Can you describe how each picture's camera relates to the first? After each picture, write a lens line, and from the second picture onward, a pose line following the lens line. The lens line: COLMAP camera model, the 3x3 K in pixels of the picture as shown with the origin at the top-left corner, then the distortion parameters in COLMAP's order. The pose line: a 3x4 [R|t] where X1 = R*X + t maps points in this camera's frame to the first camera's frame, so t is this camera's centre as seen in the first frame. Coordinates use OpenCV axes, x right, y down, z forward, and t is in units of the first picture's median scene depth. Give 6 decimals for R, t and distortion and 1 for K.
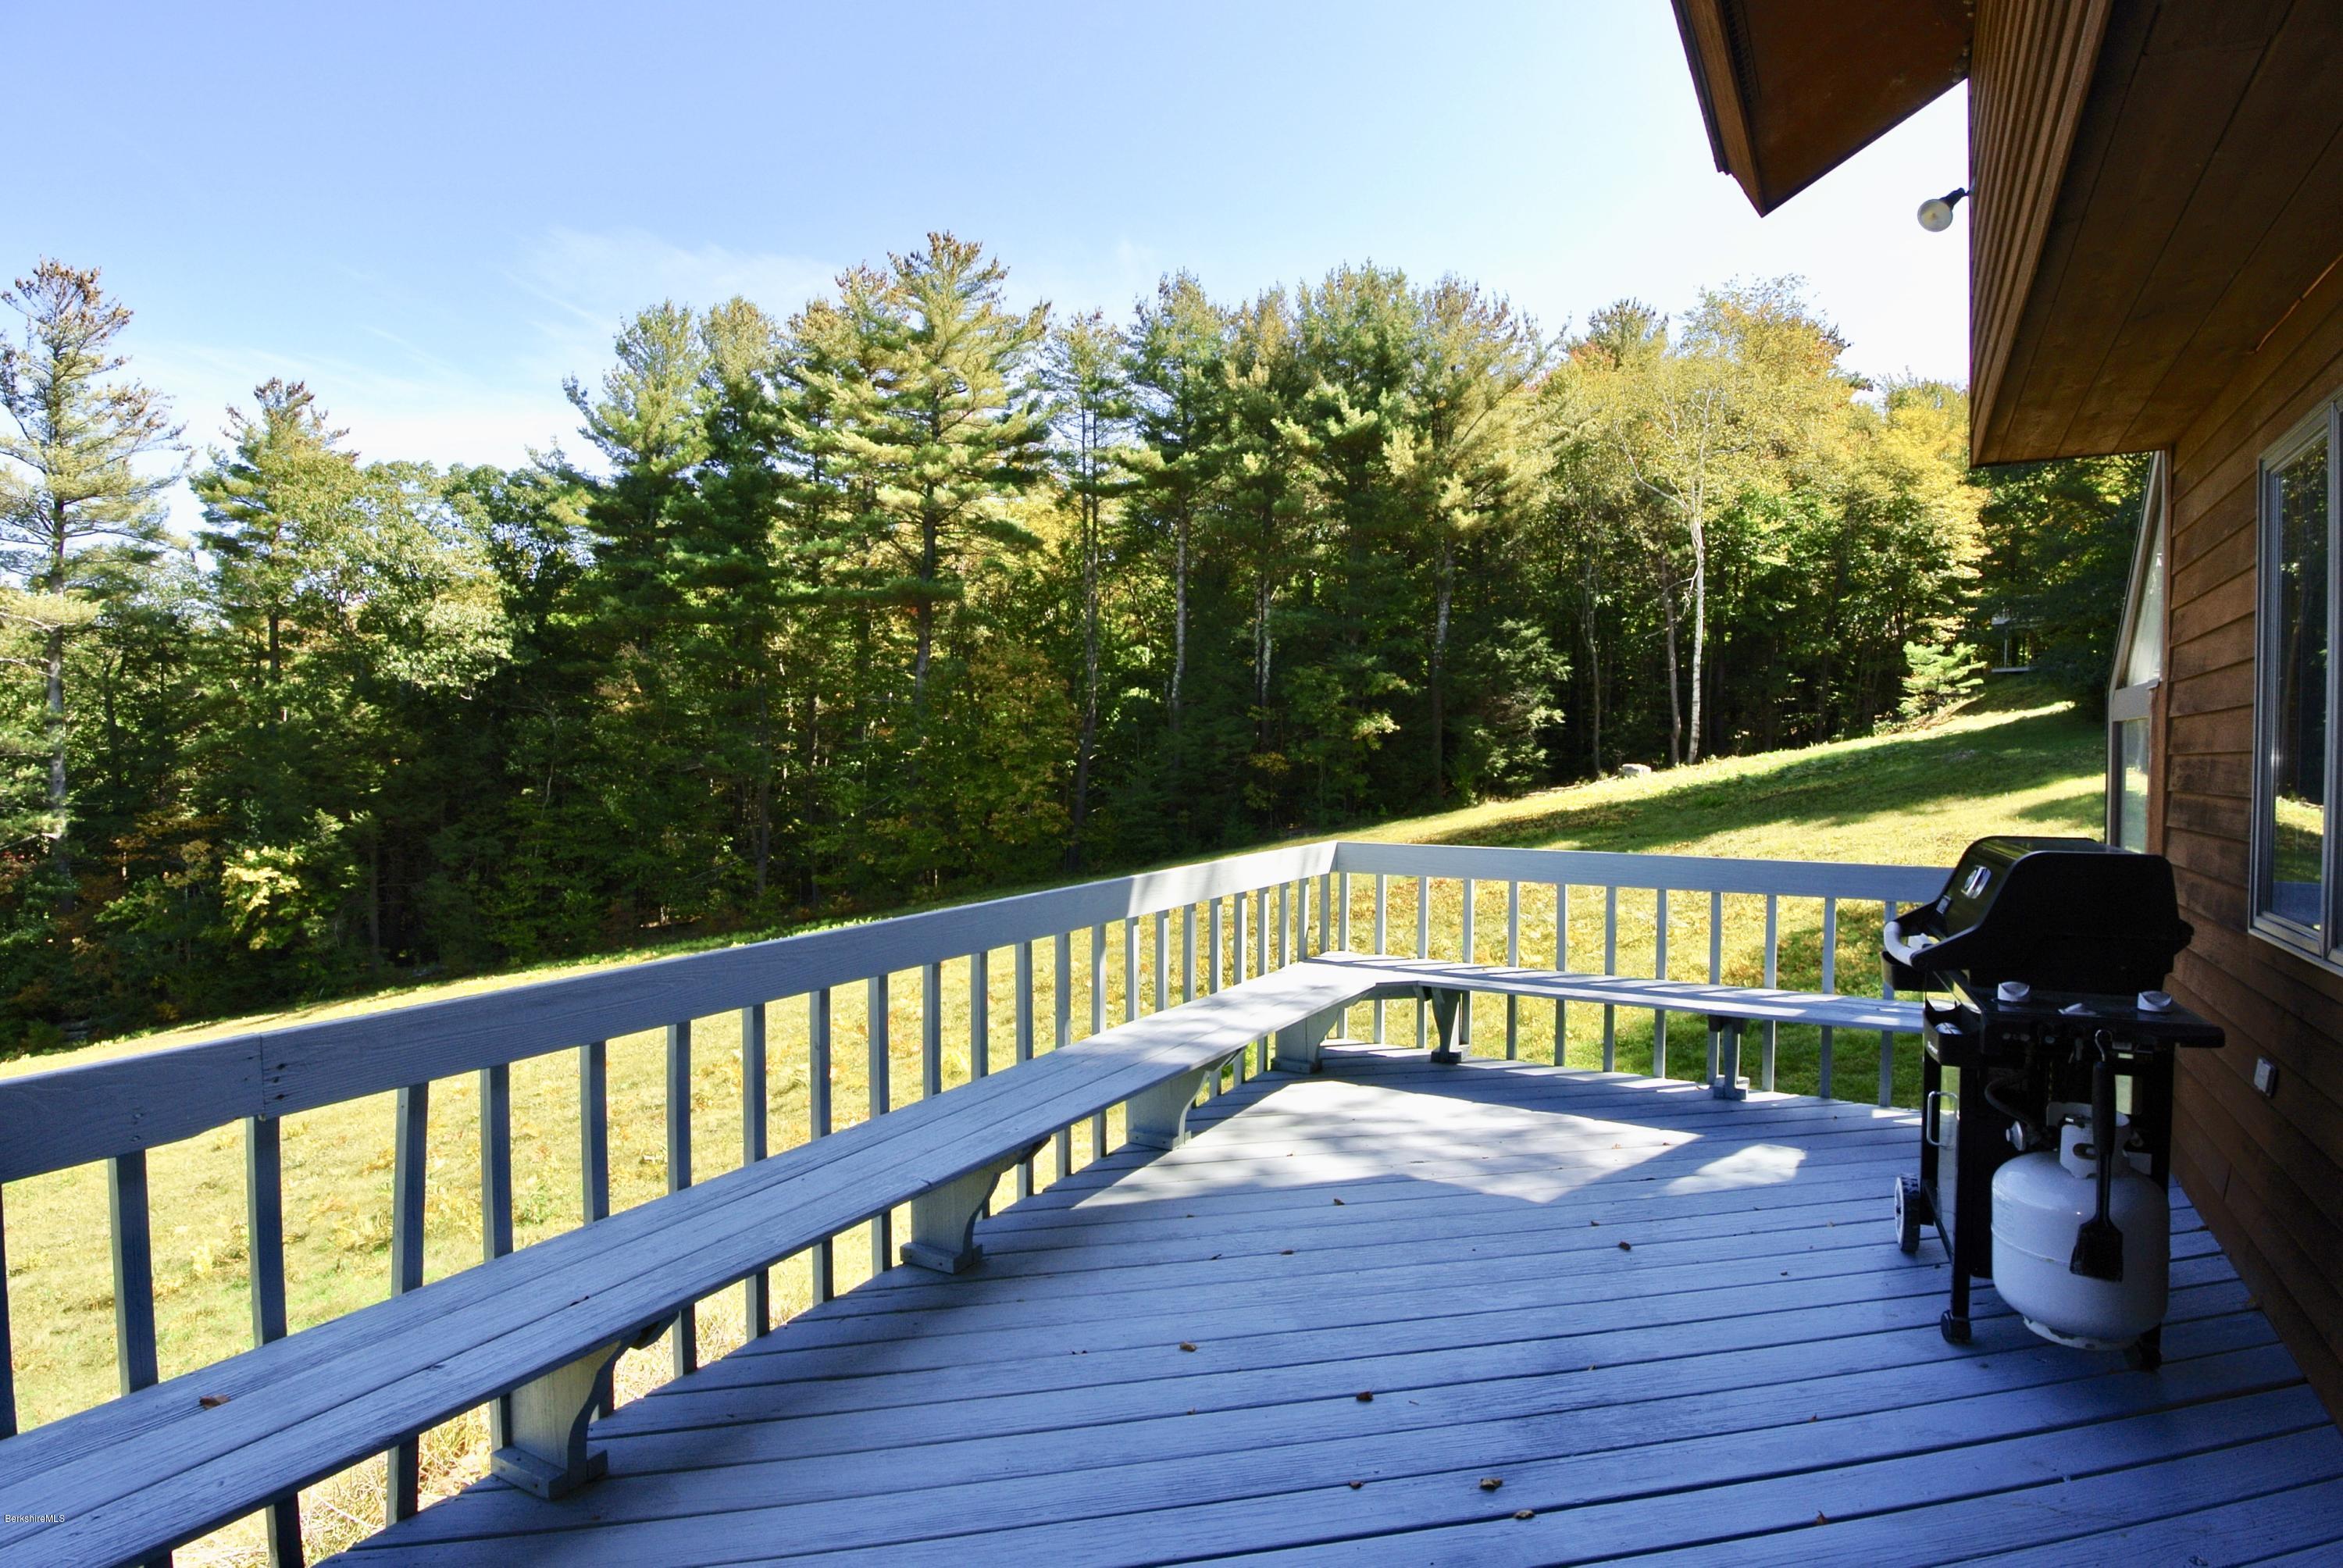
lens RADIAL K [[1250.0, 0, 1193.3], [0, 1250.0, 784.2], [0, 0, 1]] dist [0.003909, -0.026484]
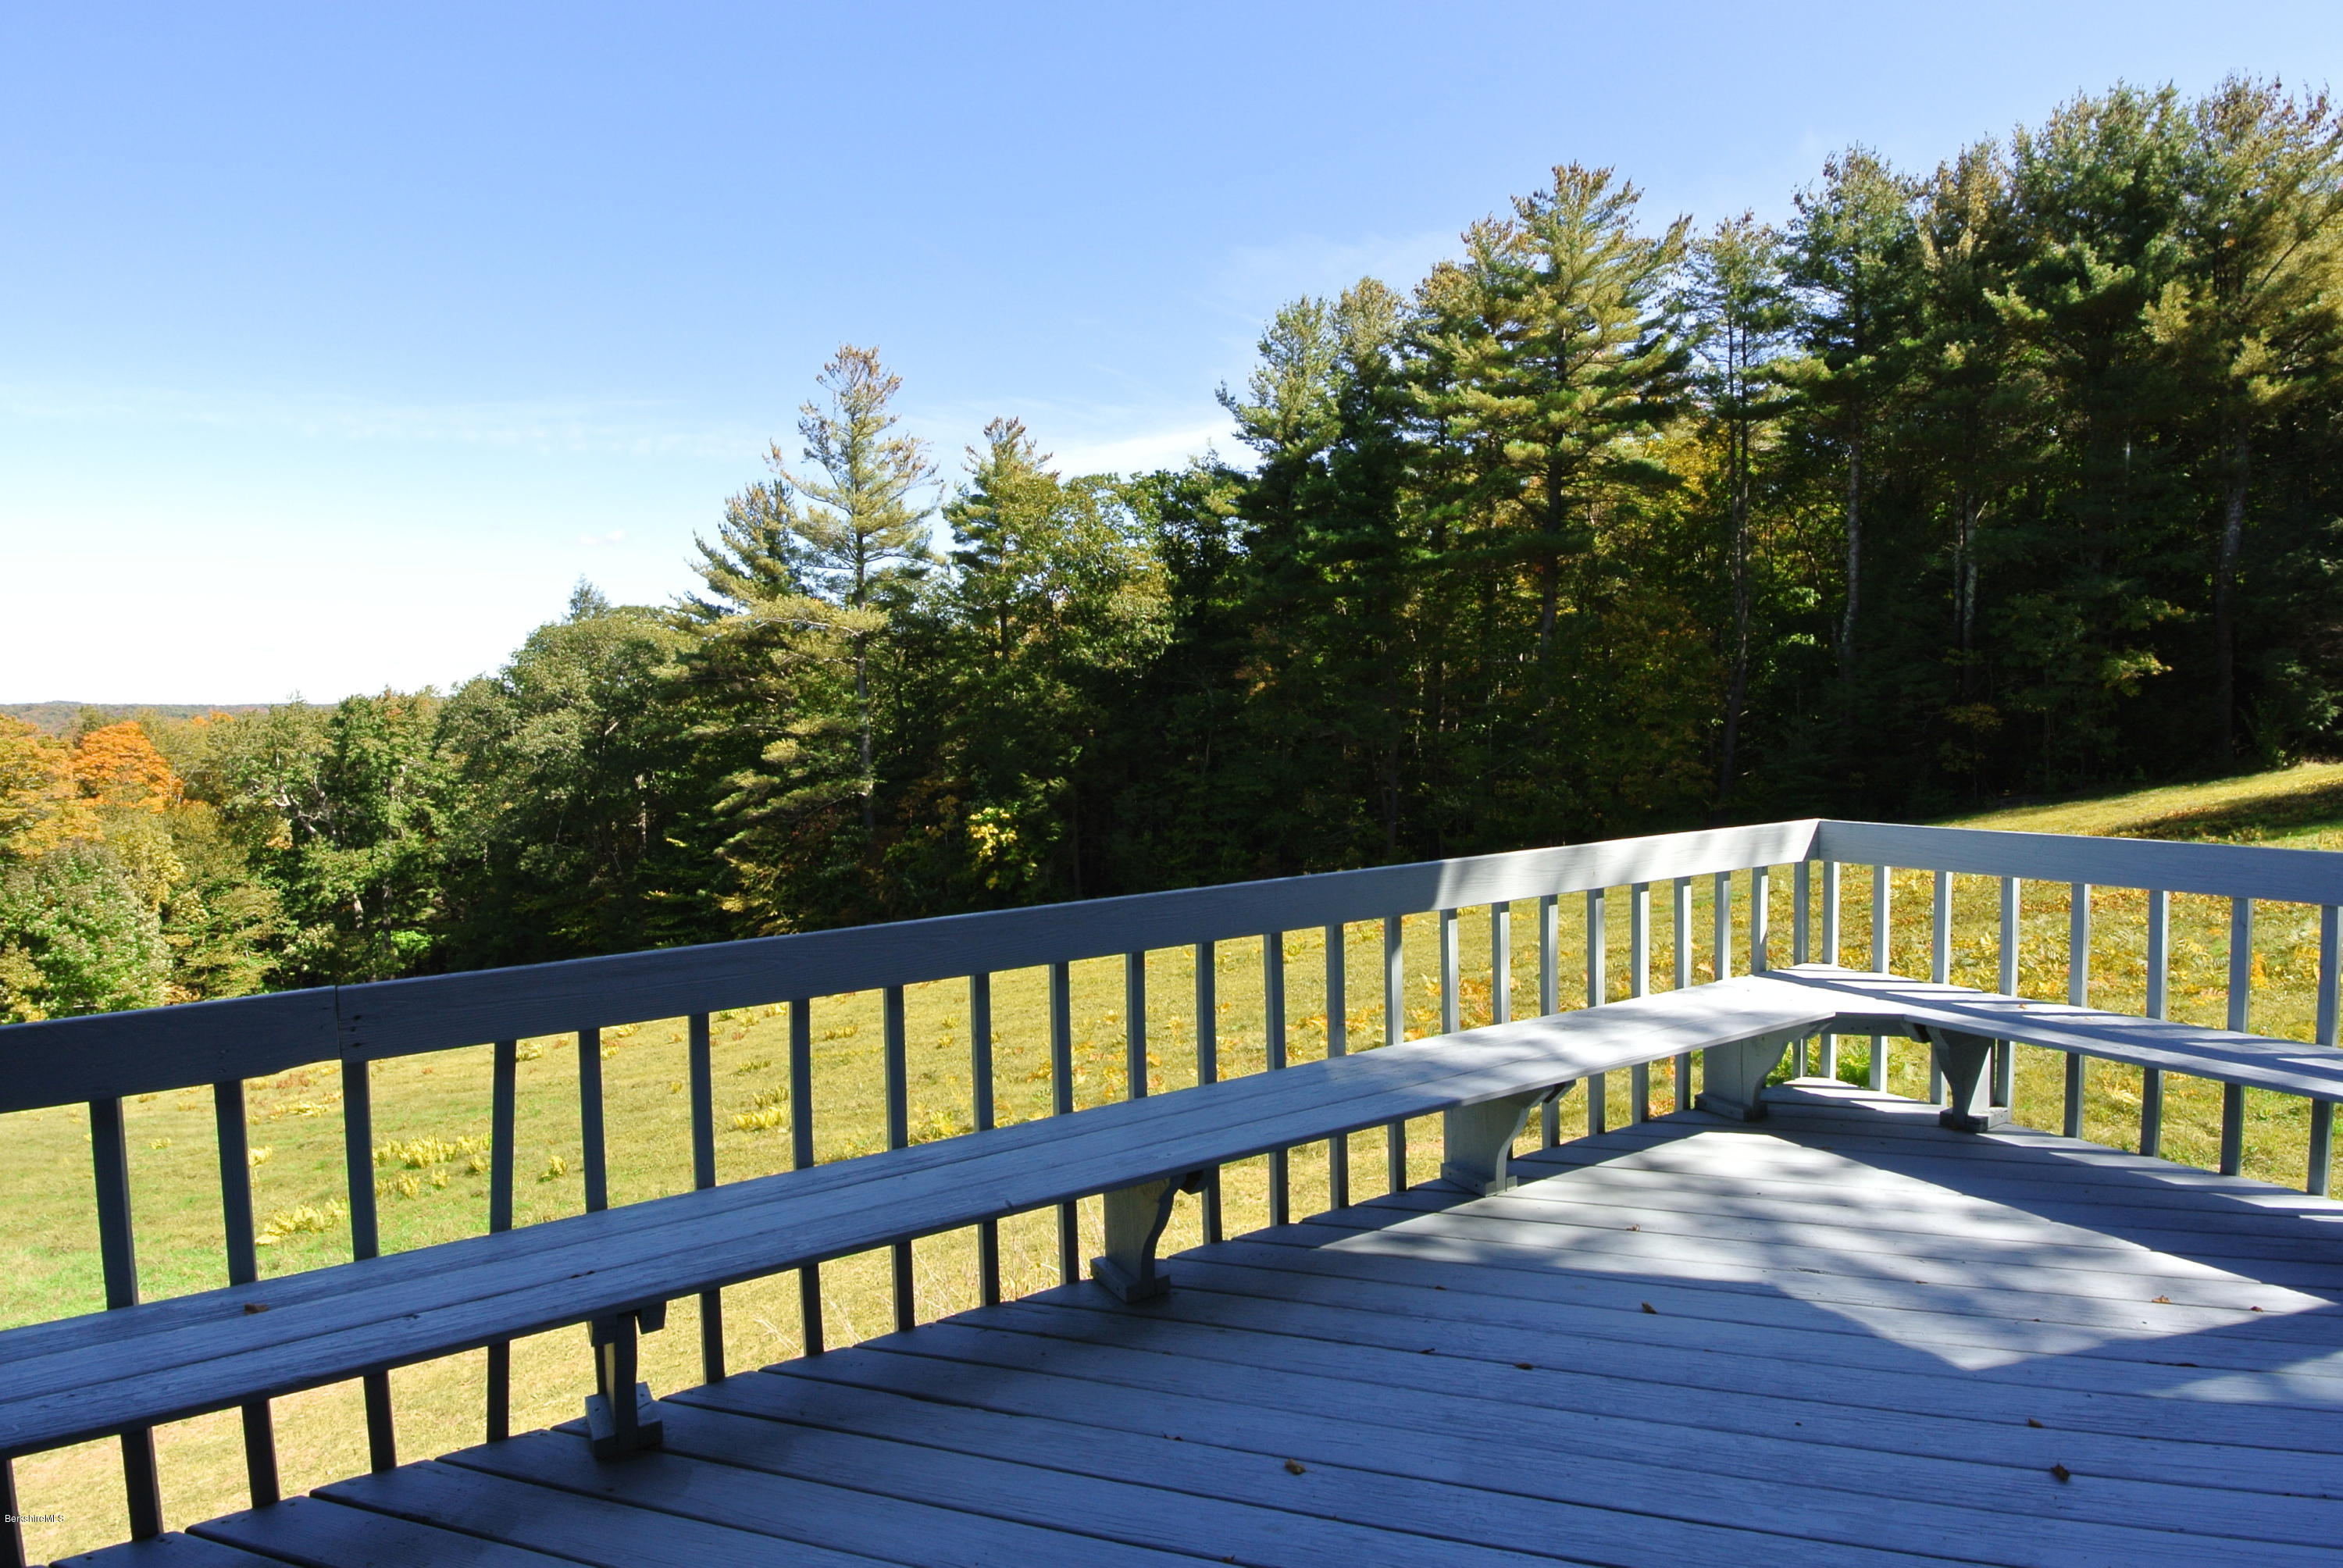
lens RADIAL K [[1250.0, 0, 1167.2], [0, 1250.0, 788.9], [0, 0, 1]] dist [0.003909, -0.026484]
pose [[0.863441, 0.005951, -0.504415, 0.018668], [0.010913, 0.999476, 0.030472, -0.000099], [0.504332, -0.031816, 0.862923, 0.017104]]
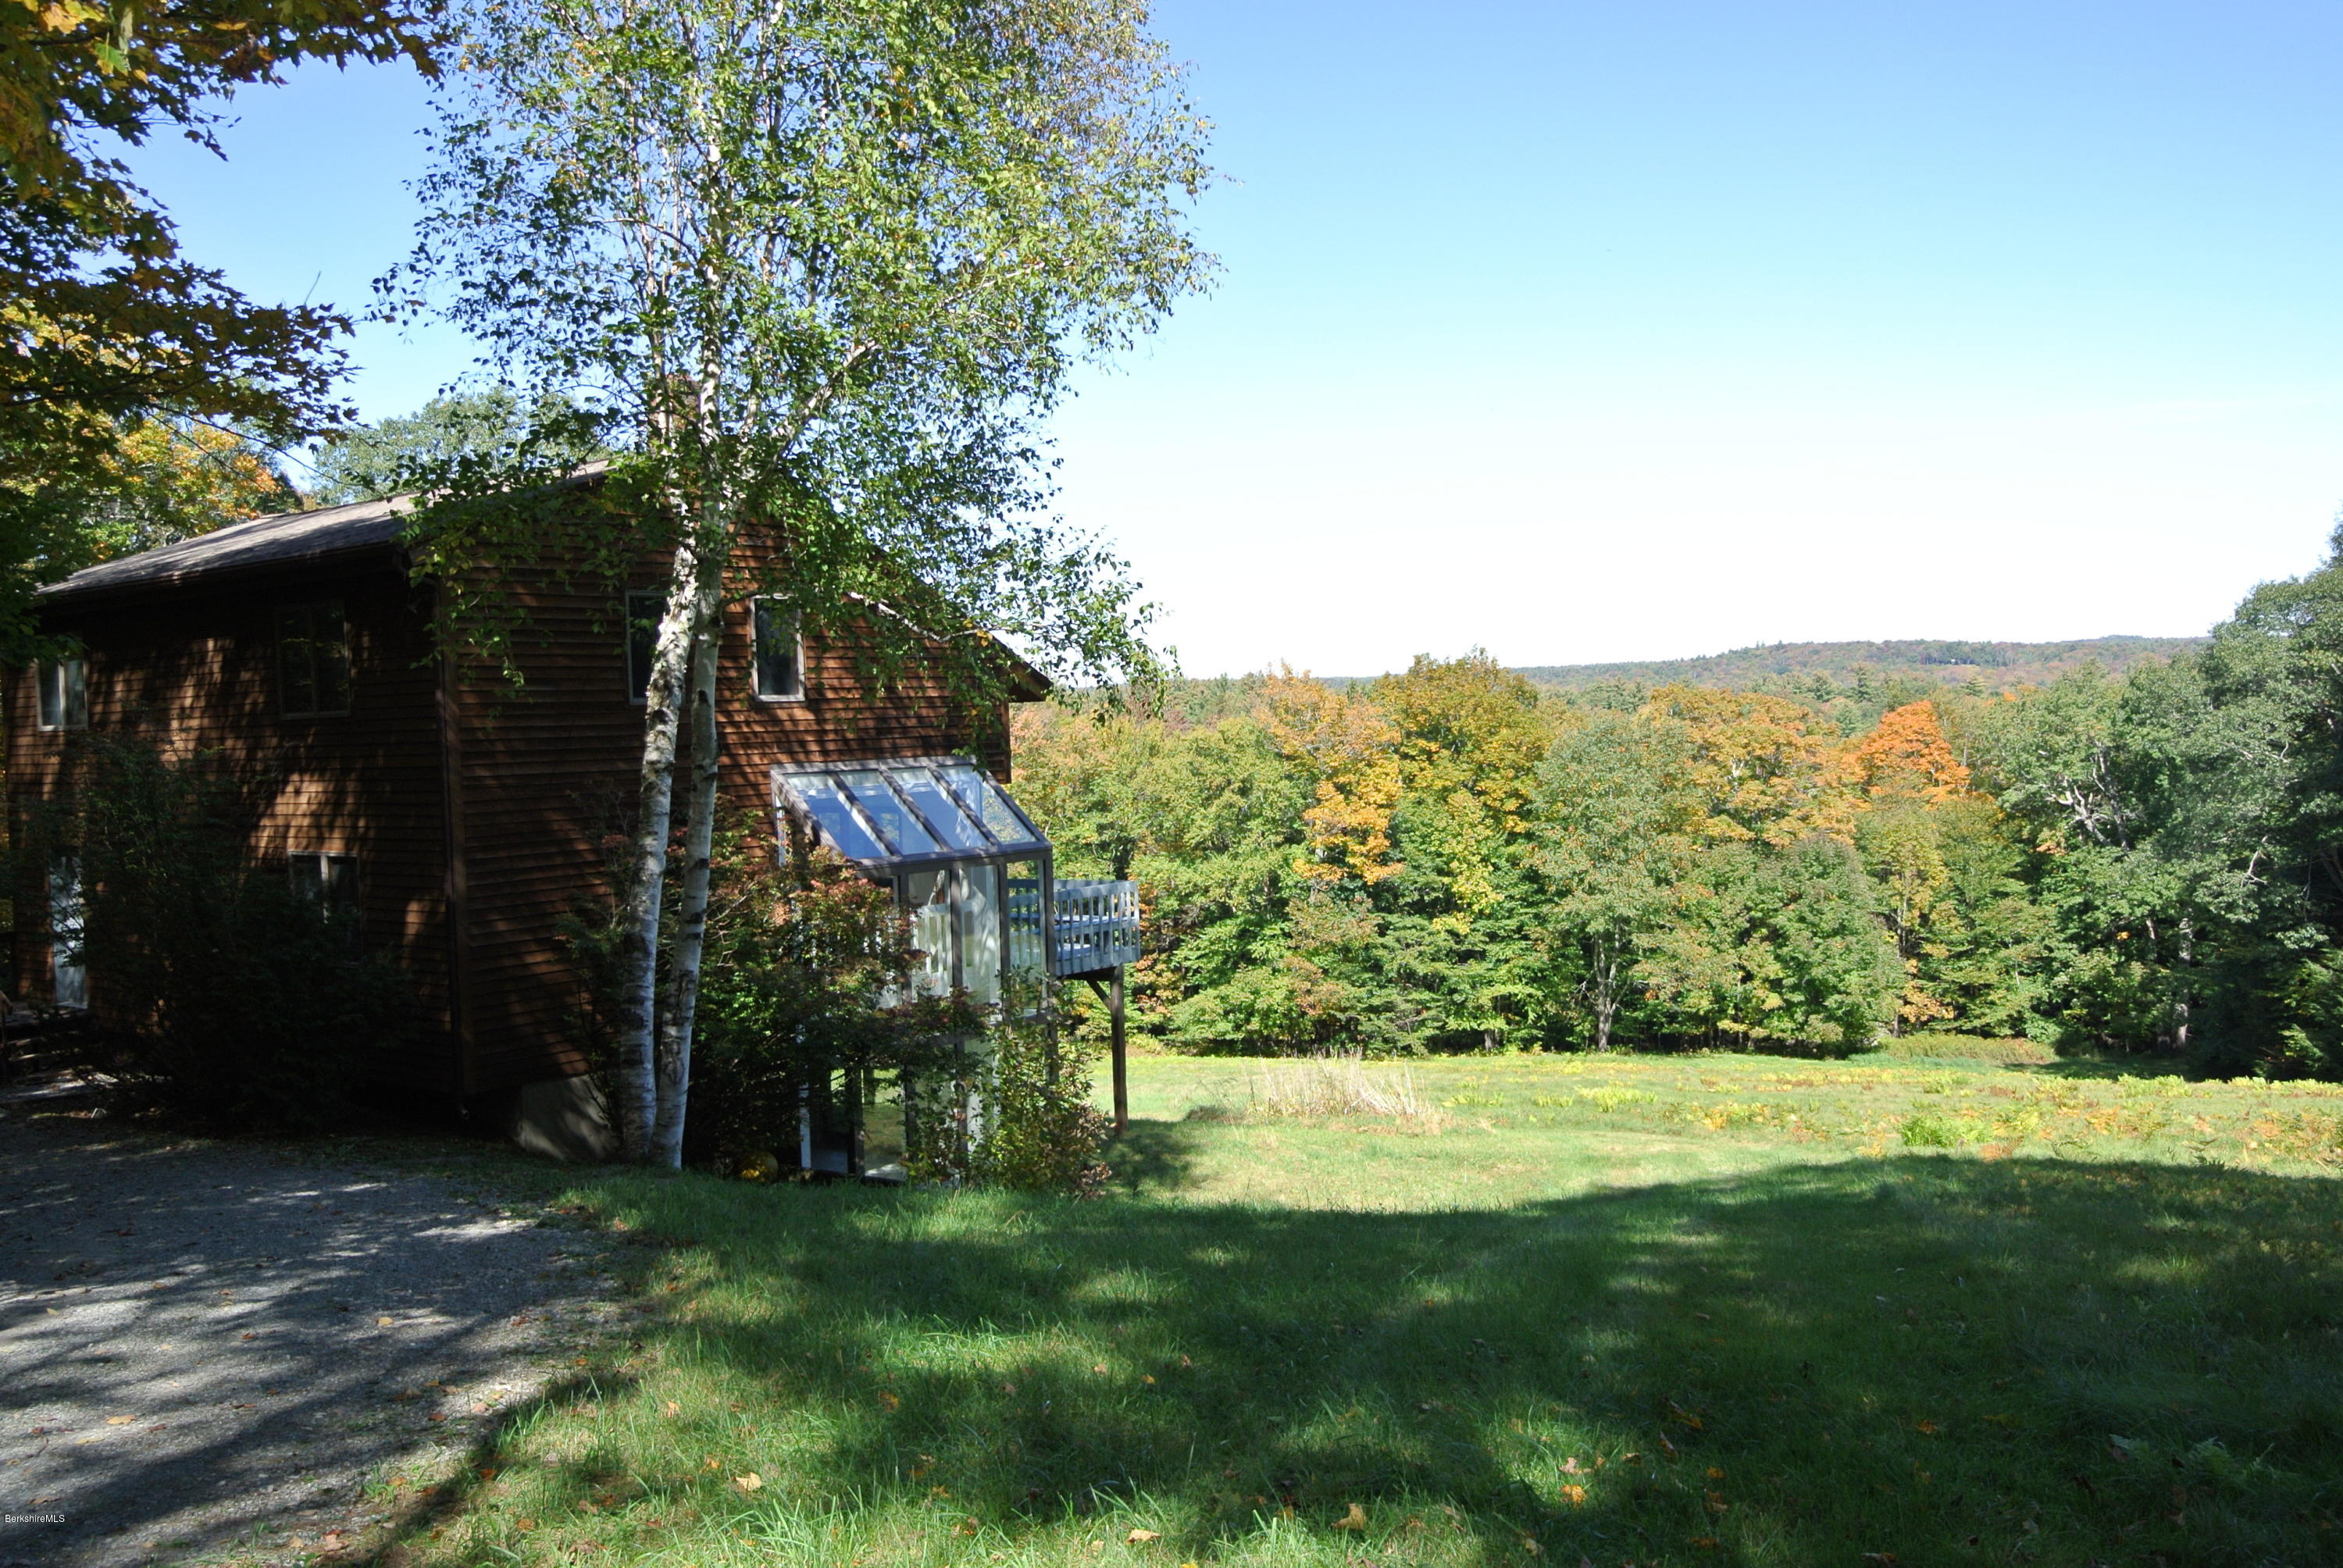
lens RADIAL K [[1986.1, 0, 1191.3], [0, 1986.1, 805.4], [0, 0, 1]] dist [0.031782, -0.060418]
pose [[-0.129775, 0.042131, -0.990648, 0.450422], [0.004447, 0.999112, 0.041908, -0.033156], [0.991533, 0.001033, -0.129847, 0.188581]]
